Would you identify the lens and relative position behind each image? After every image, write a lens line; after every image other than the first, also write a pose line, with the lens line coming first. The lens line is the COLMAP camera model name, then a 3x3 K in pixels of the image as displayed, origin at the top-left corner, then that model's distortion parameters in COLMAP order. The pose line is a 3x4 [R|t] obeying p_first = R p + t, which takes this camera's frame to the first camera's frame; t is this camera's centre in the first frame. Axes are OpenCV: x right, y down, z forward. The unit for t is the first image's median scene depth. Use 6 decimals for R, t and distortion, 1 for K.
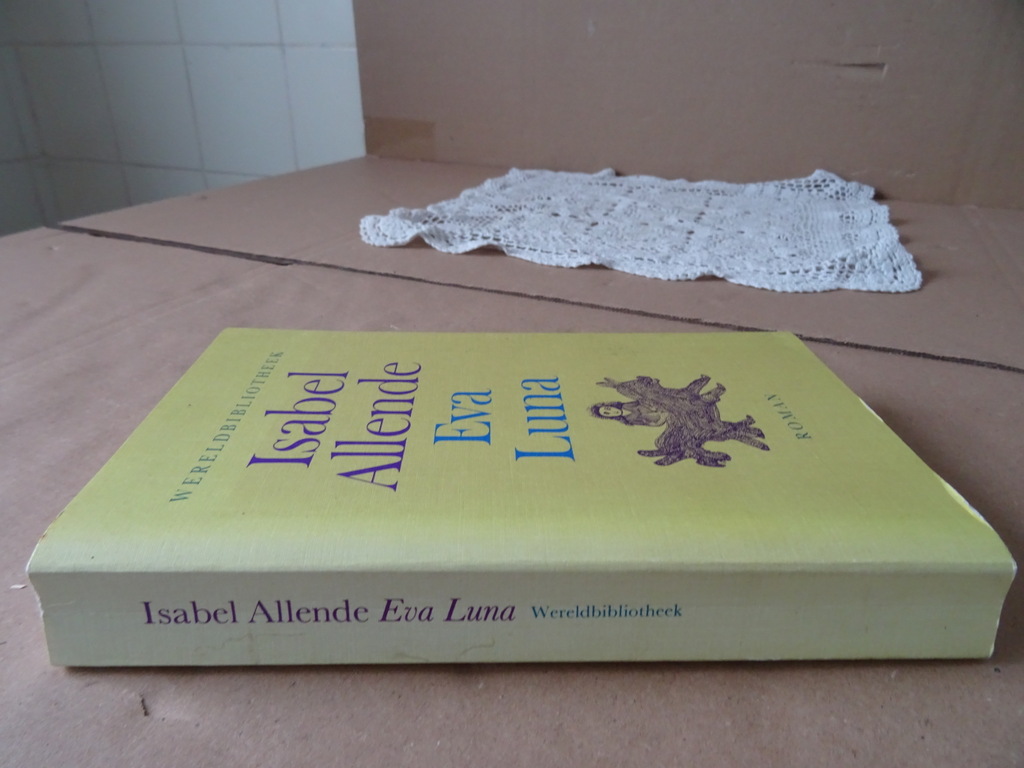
lens RADIAL K [[720.0, 0, 515.2], [0, 720.0, 381.4], [0, 0, 1]] dist [-0.005825, -0.008537]
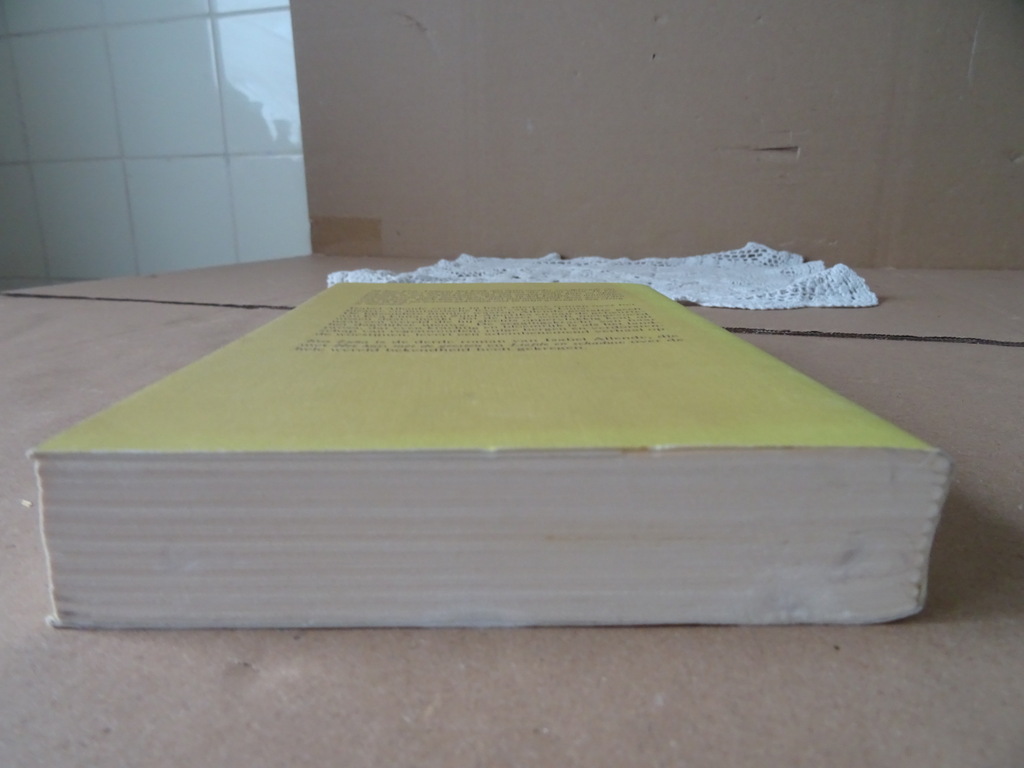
lens RADIAL K [[720.0, 0, 510.7], [0, 720.0, 382.9], [0, 0, 1]] dist [-0.005825, -0.008537]
pose [[0.993236, -0.041308, 0.108513, -0.172486], [0.061823, 0.979229, -0.193104, 0.282963], [-0.098282, 0.198507, 0.975159, 0.077743]]
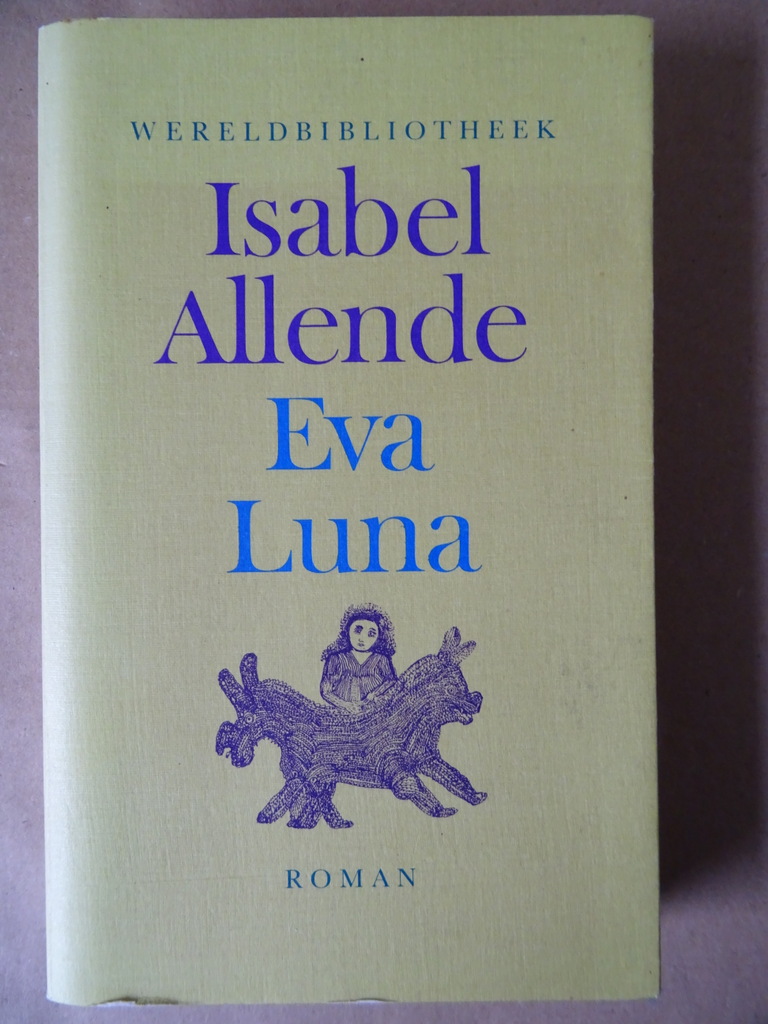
lens RADIAL K [[720.0, 0, 384.3], [0, 720.0, 515.6], [0, 0, 1]] dist [-0.005825, -0.008537]
pose [[-0.027720, 0.999392, -0.021135, 0.026157], [-0.451164, 0.006359, 0.892418, -0.603303], [0.892010, 0.034273, 0.450714, 0.675694]]
